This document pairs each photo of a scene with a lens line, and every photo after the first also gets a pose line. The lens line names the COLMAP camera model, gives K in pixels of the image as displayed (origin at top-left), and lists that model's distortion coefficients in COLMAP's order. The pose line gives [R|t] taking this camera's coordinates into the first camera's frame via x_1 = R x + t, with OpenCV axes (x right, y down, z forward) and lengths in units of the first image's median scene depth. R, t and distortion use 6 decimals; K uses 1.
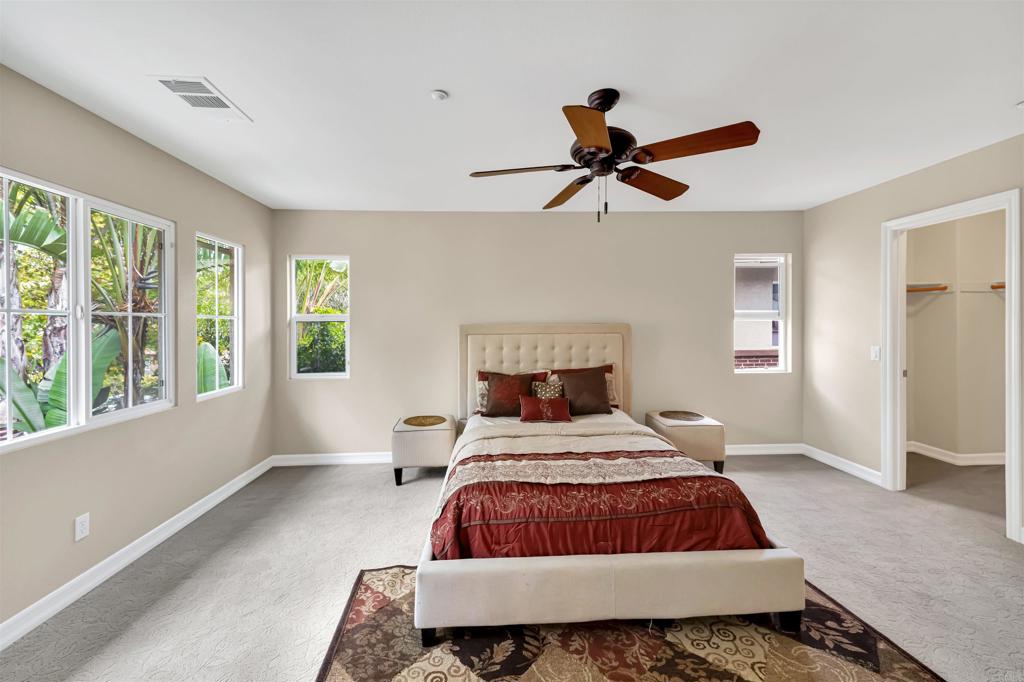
lens RADIAL K [[426.3, 0, 510.4], [0, 426.3, 316.7], [0, 0, 1]] dist [0.000661, -0.000048]
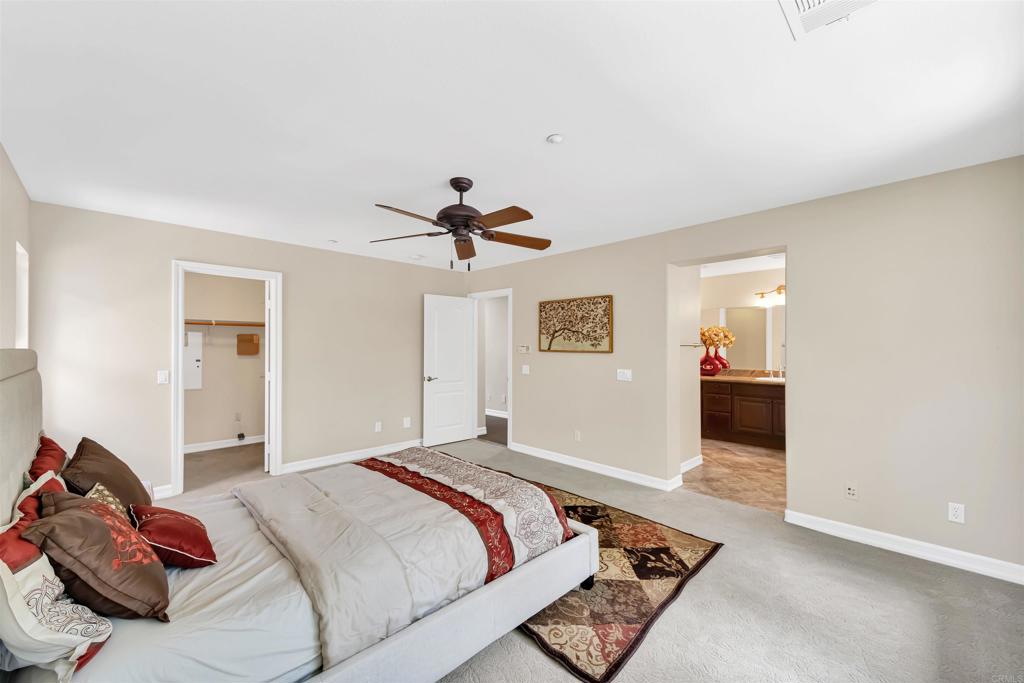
lens RADIAL K [[383.7, 0, 512.0], [0, 383.7, 341.5], [0, 0, 1]] dist [0.010634, -0.000262]
pose [[-0.646770, 0.007182, 0.762652, -0.813917], [0.006099, 0.999972, -0.004245, 0.005196], [-0.762661, 0.001906, -0.646796, 1.653261]]
